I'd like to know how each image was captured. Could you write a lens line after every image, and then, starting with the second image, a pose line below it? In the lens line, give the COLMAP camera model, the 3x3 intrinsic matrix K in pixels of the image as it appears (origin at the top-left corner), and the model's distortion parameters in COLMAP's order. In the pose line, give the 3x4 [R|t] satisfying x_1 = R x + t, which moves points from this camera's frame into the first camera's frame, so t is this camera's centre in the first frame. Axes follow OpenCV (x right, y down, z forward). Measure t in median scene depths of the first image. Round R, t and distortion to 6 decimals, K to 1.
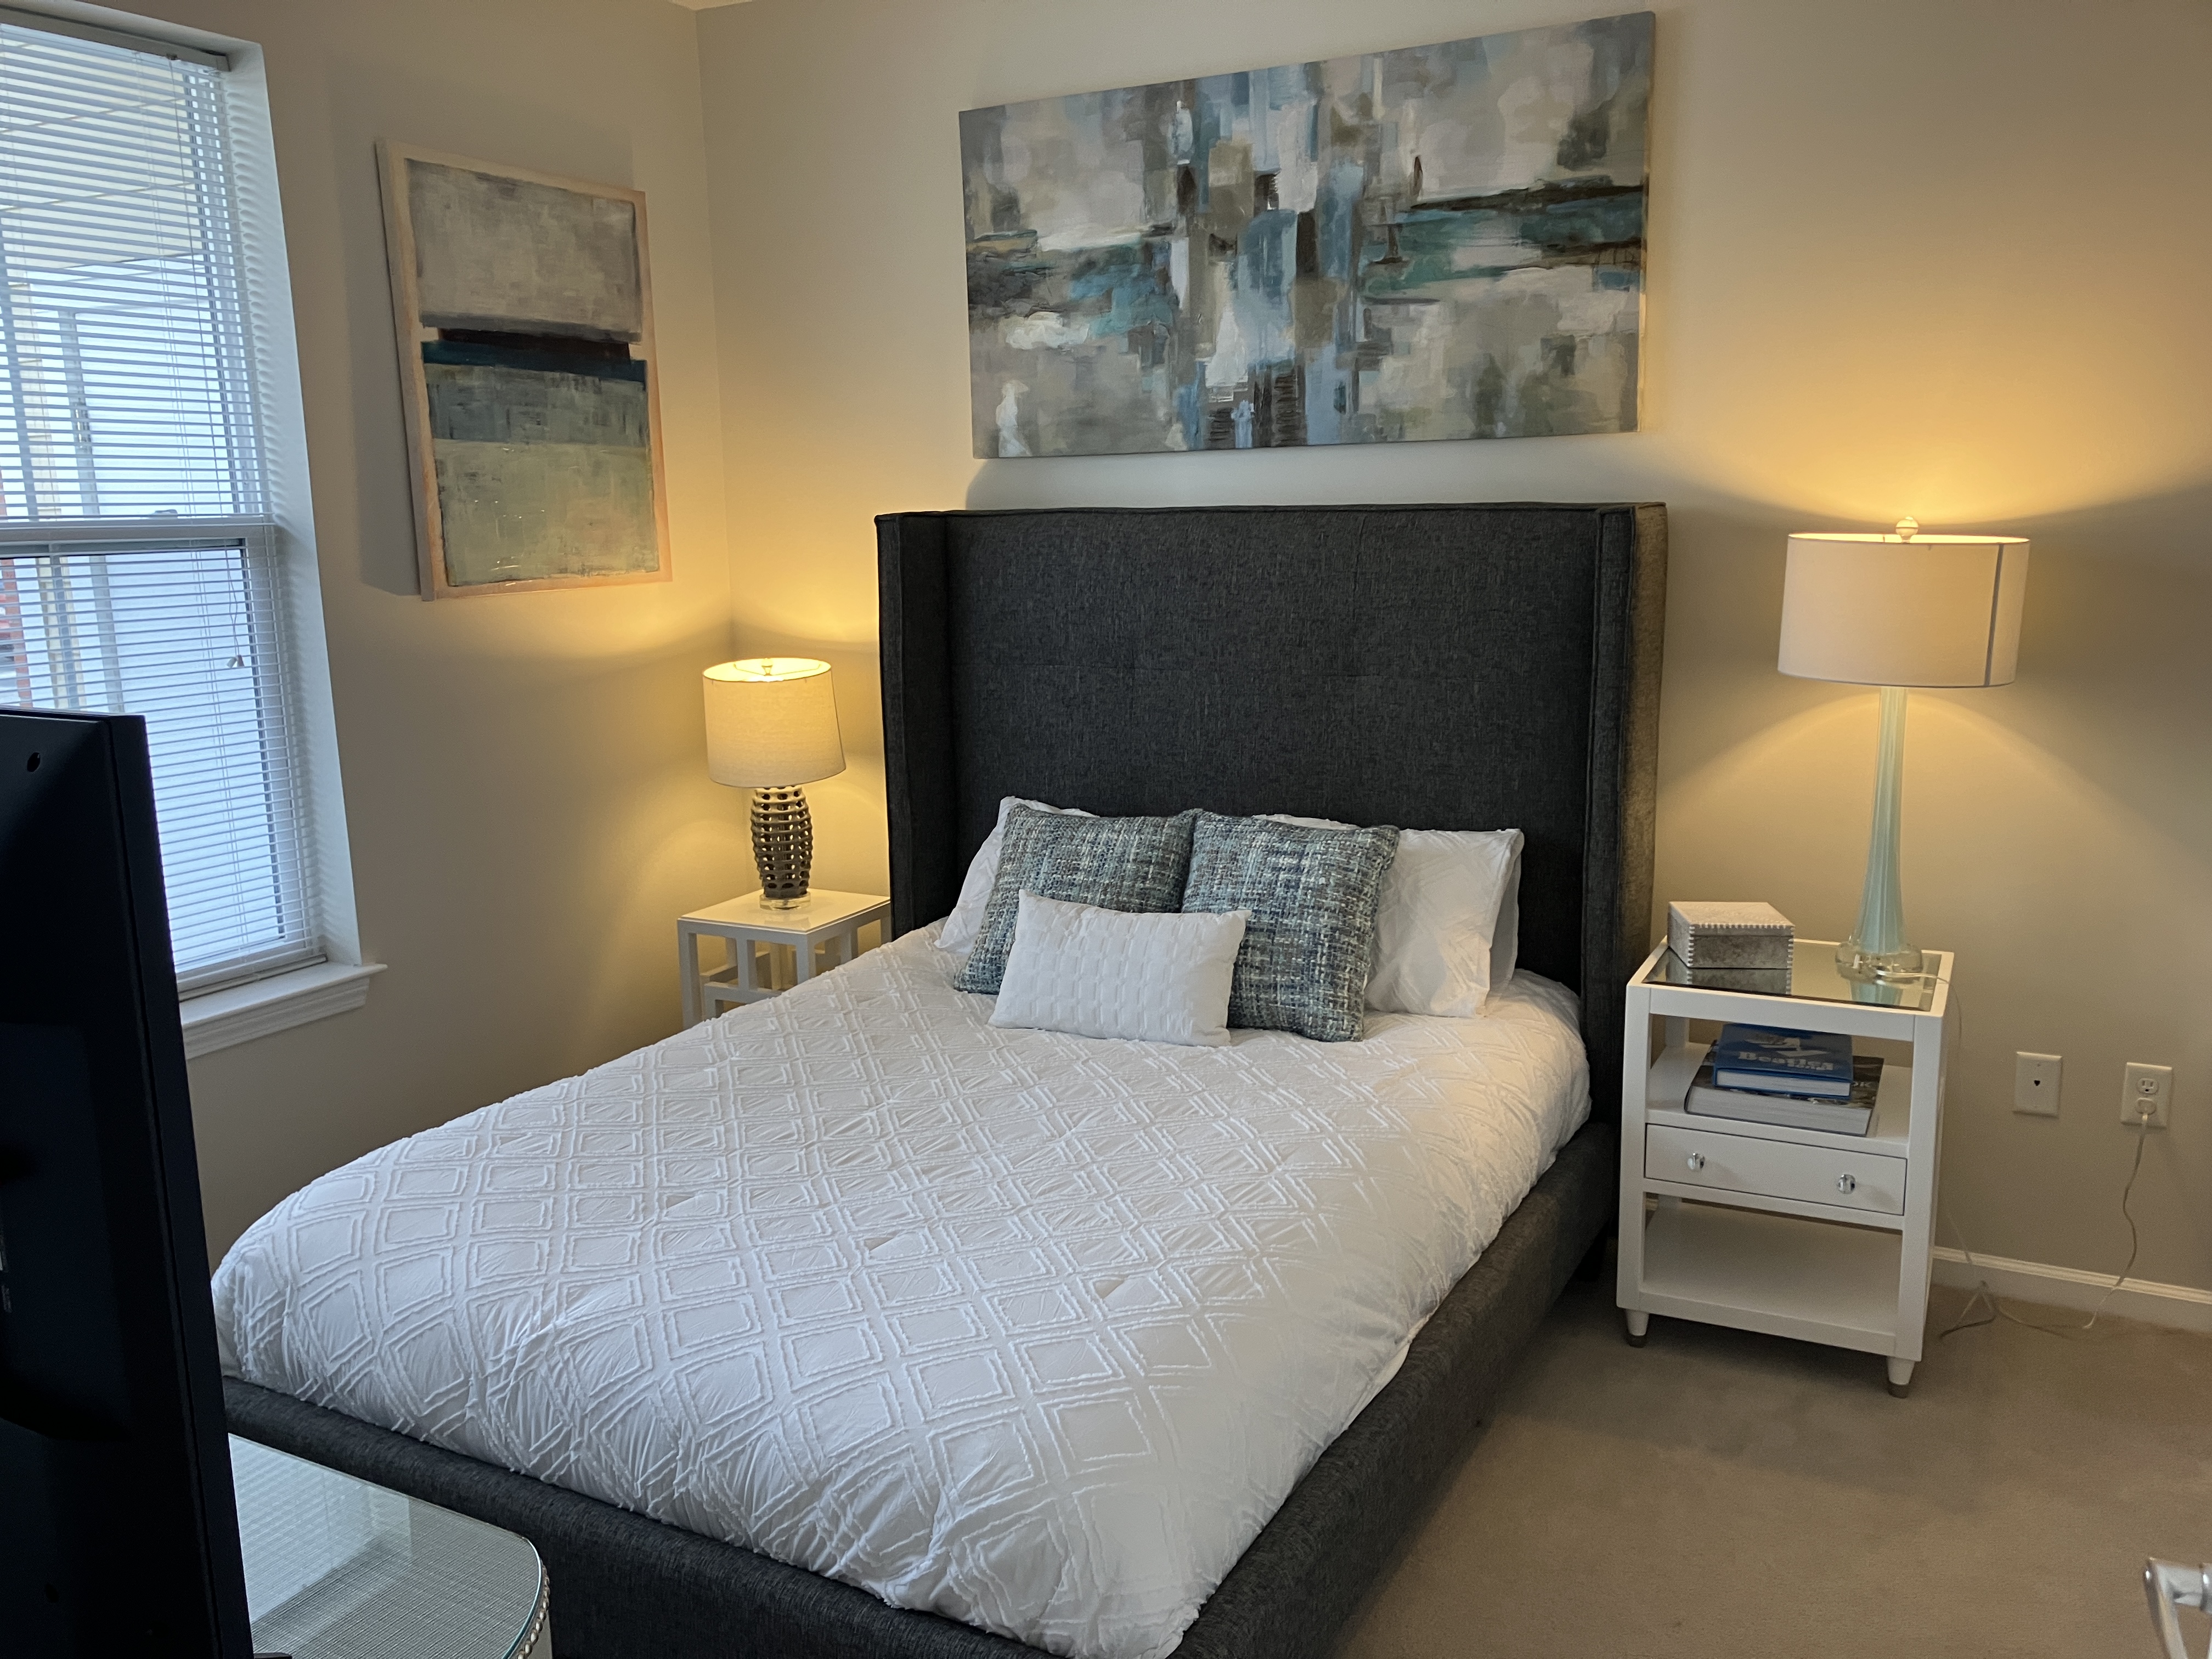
lens RADIAL K [[1829.1, 0, 1110.0], [0, 1829.1, 845.7], [0, 0, 1]] dist [0.029102, 0.012048]
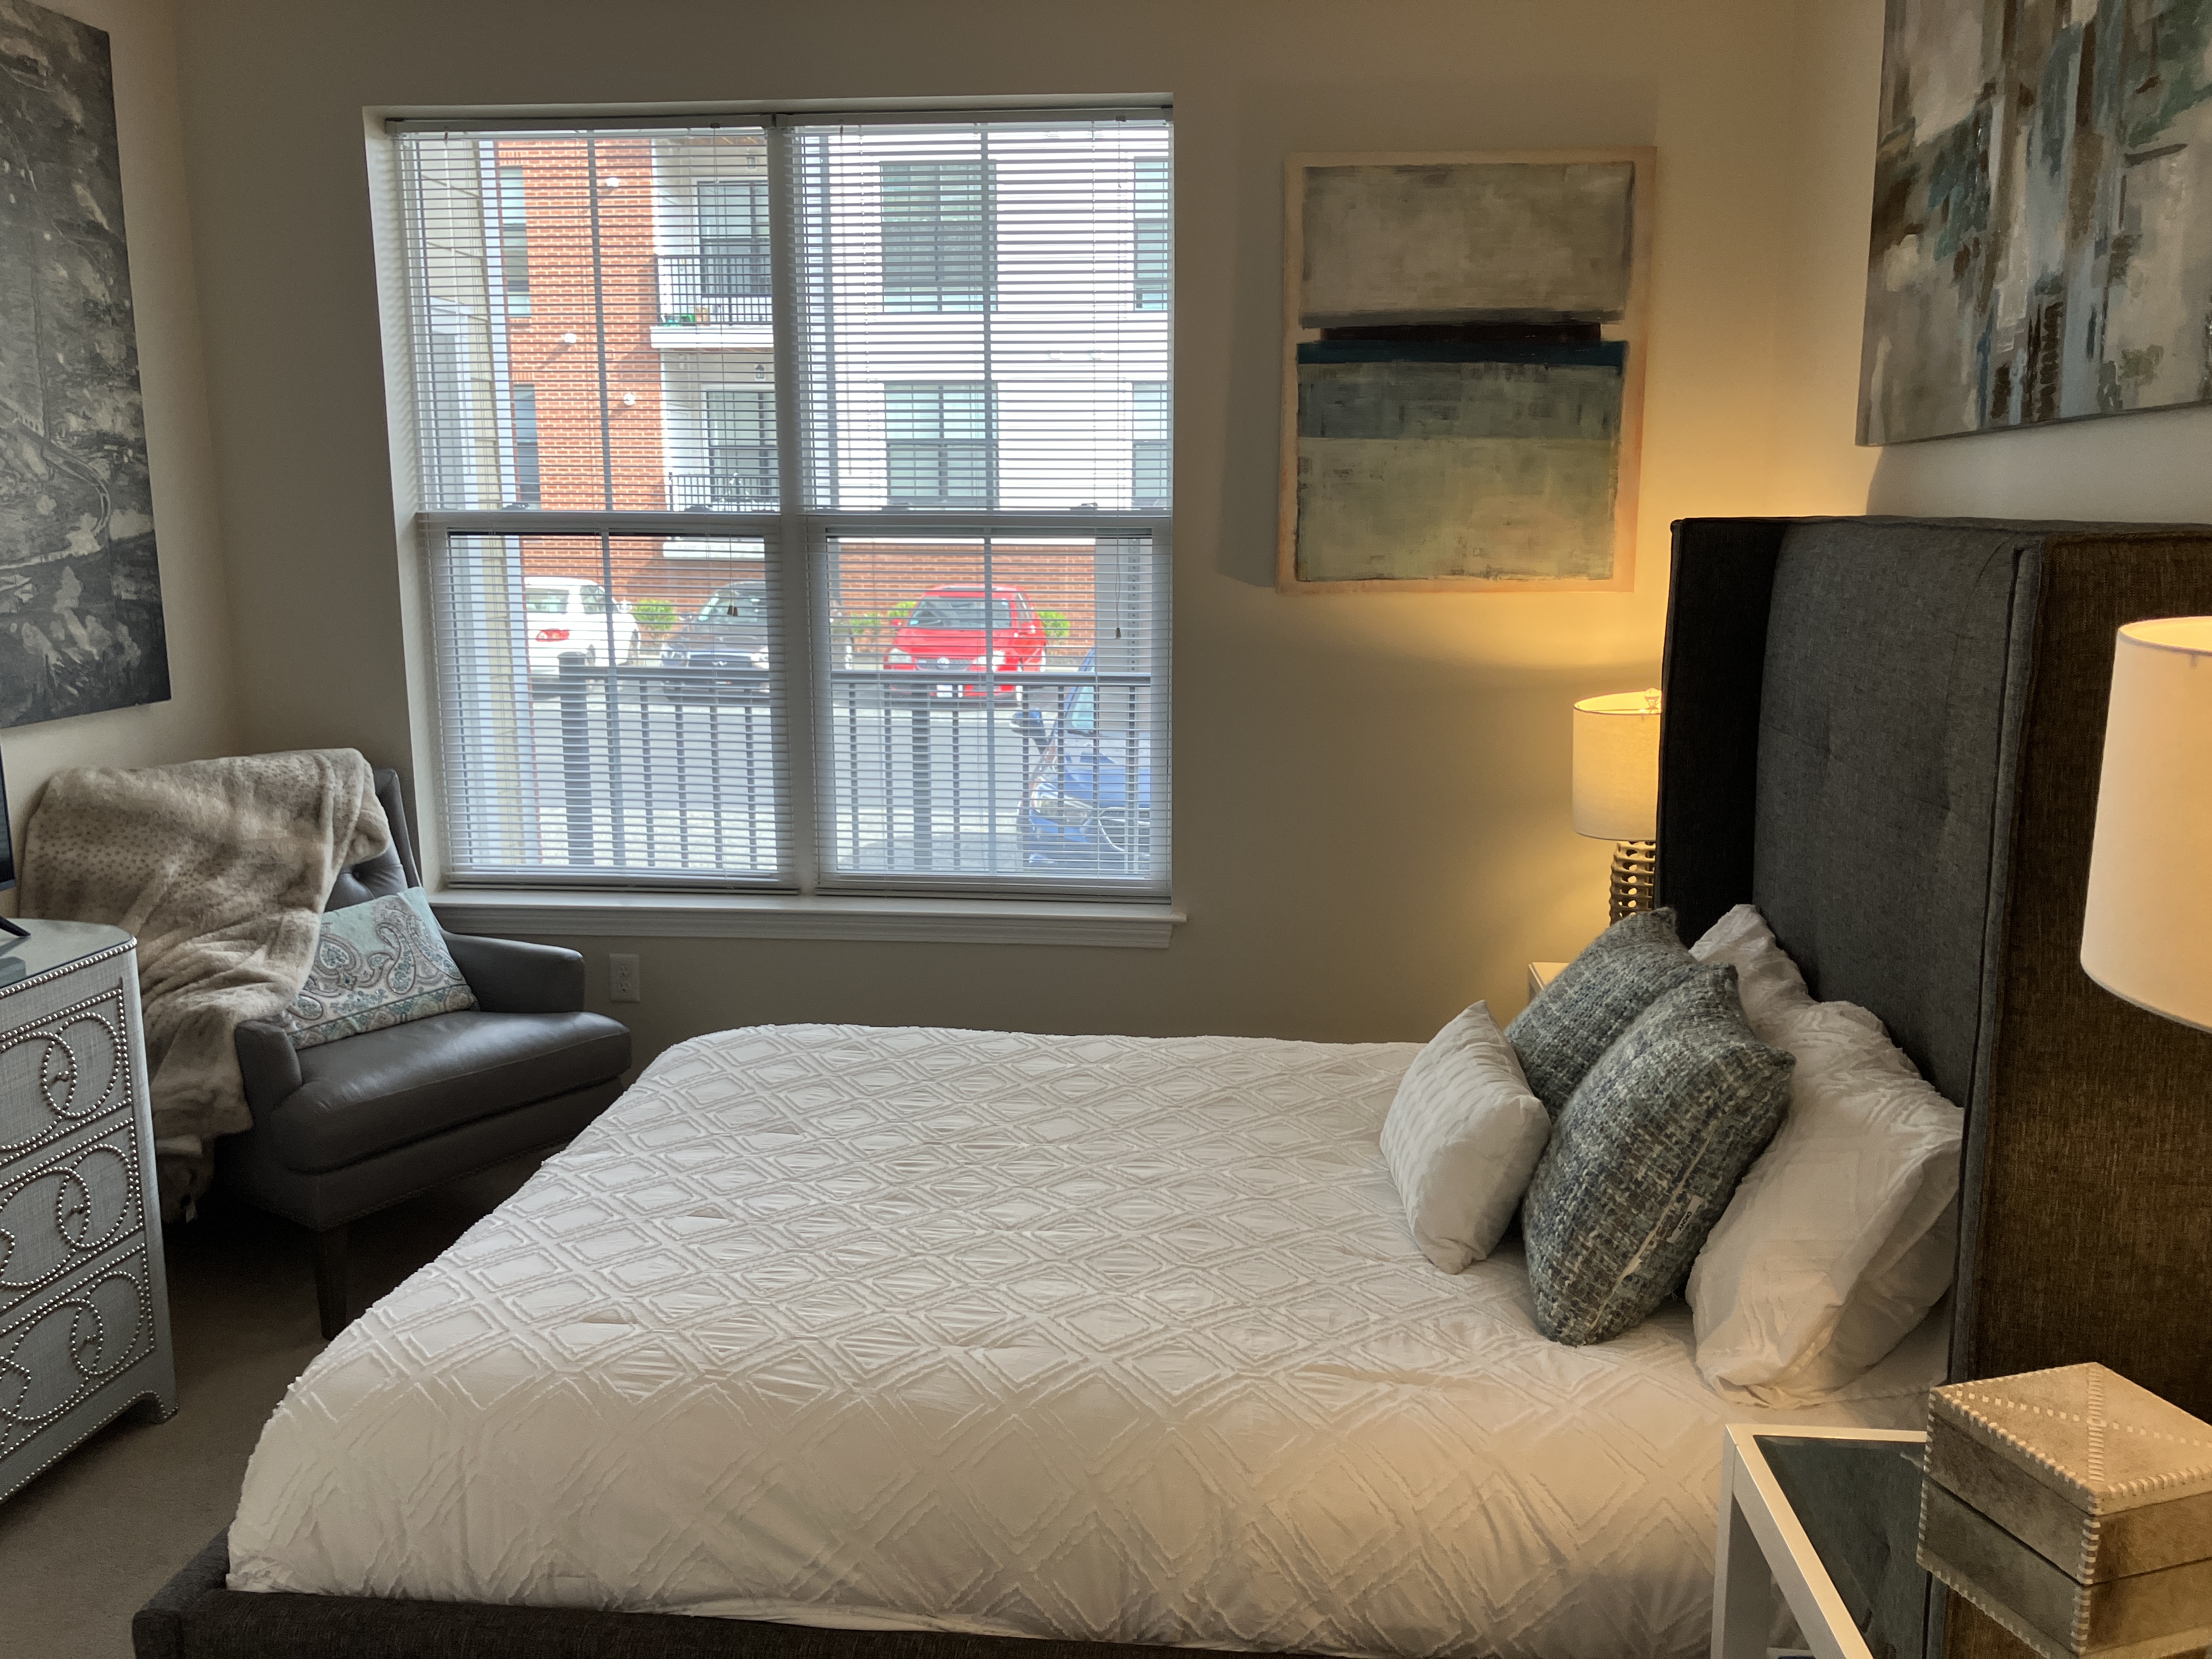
lens RADIAL K [[1829.1, 0, 1102.1], [0, 1829.1, 812.5], [0, 0, 1]] dist [0.029102, 0.012048]
pose [[0.412438, 0.168359, -0.895293, 0.514746], [-0.180380, 0.978409, 0.100893, -0.095290], [0.892949, 0.119881, 0.433902, 0.462492]]
